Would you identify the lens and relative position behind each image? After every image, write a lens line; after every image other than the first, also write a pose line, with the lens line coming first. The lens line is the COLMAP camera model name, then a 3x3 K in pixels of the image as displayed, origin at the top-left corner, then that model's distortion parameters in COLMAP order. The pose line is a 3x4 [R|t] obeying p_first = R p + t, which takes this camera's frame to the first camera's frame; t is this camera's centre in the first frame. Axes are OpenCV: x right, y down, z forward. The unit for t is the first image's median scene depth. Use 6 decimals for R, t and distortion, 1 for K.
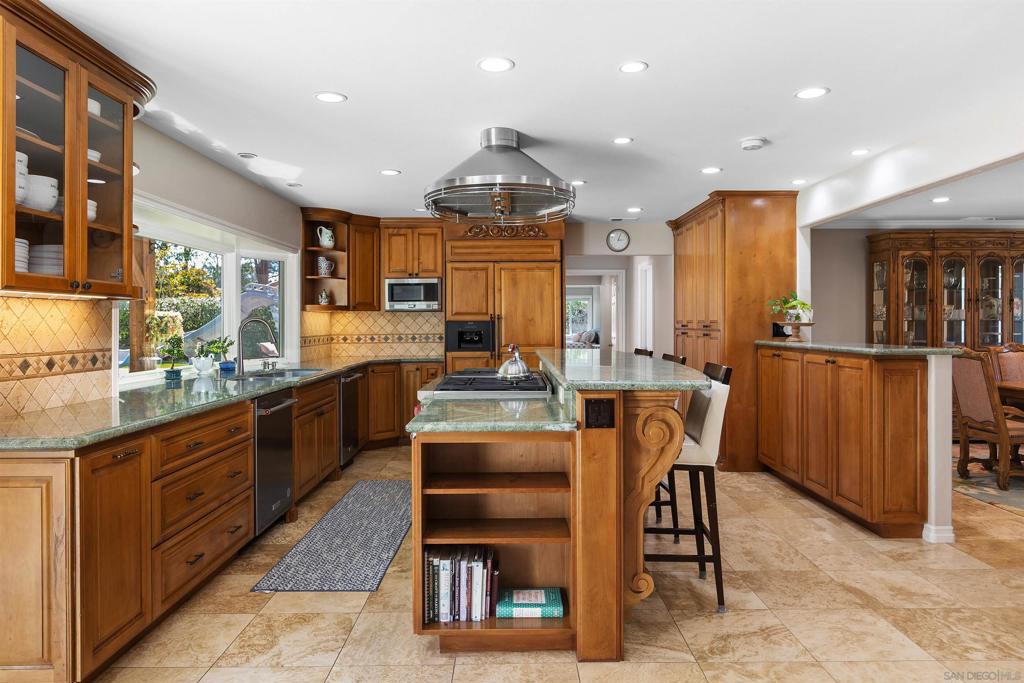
lens RADIAL K [[658.4, 0, 517.0], [0, 658.4, 323.0], [0, 0, 1]] dist [-0.000629, -0.002070]
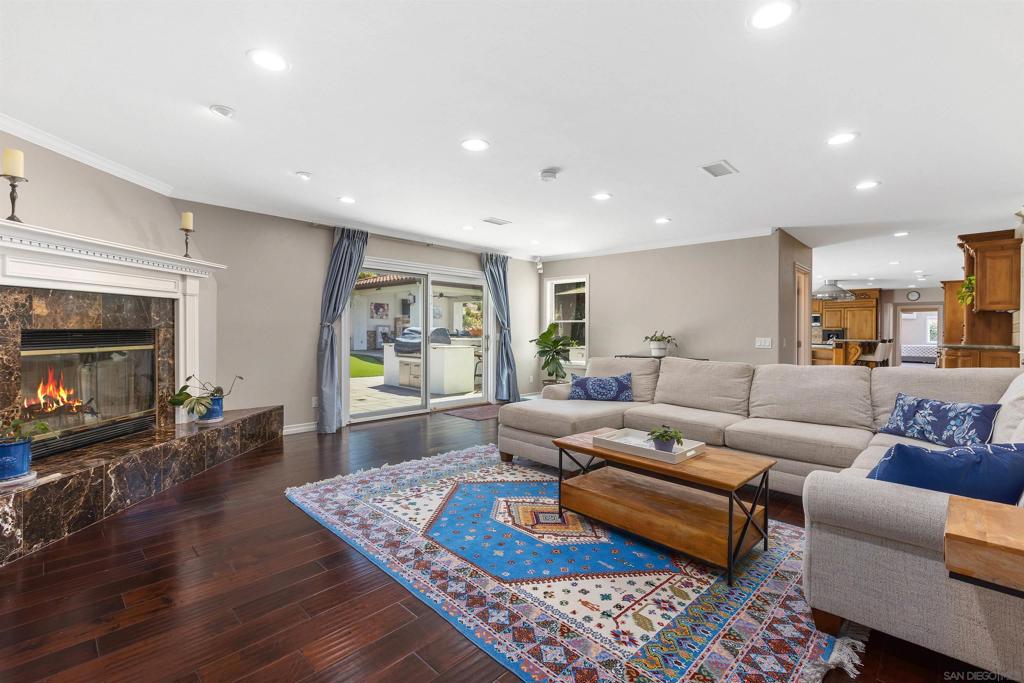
lens RADIAL K [[455.5, 0, 502.9], [0, 455.5, 333.9], [0, 0, 1]] dist [-0.001258, 0.000252]
pose [[0.704523, 0.007614, -0.709641, 0.362044], [-0.008425, 0.999962, 0.002364, 0.023861], [0.709631, 0.004313, 0.704560, -1.555167]]
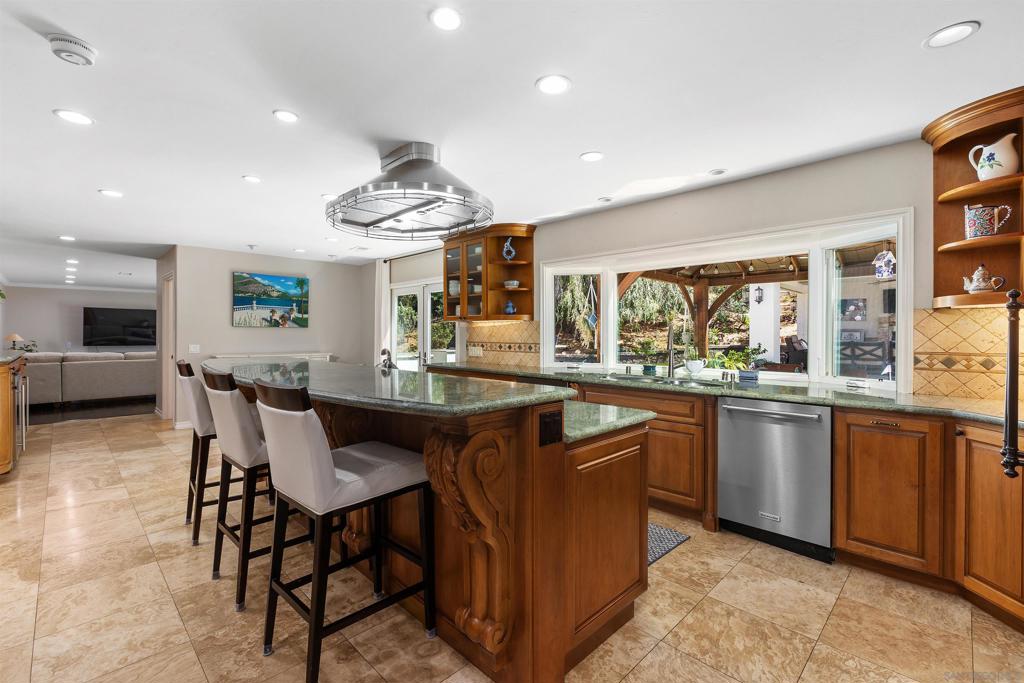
lens RADIAL K [[455.5, 0, 512.3], [0, 455.5, 333.5], [0, 0, 1]] dist [-0.001258, 0.000252]
pose [[-0.718871, 0.001858, -0.695141, 0.258767], [0.000500, 0.999998, 0.002157, 0.002955], [0.695143, 0.001203, -0.718870, 1.166919]]
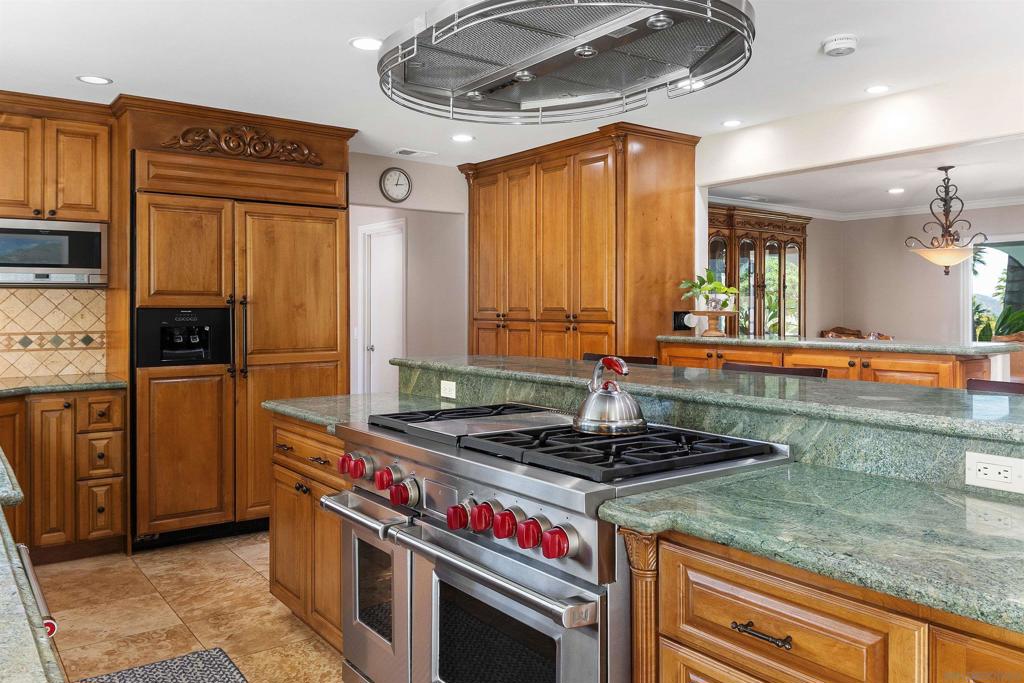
lens RADIAL K [[769.9, 0, 517.0], [0, 769.9, 312.2], [0, 0, 1]] dist [0.008503, -0.010544]
pose [[0.806792, -0.000419, 0.590835, -0.264109], [-0.000620, 0.999999, 0.001556, -0.000576], [-0.590835, -0.001622, 0.806791, 0.409270]]
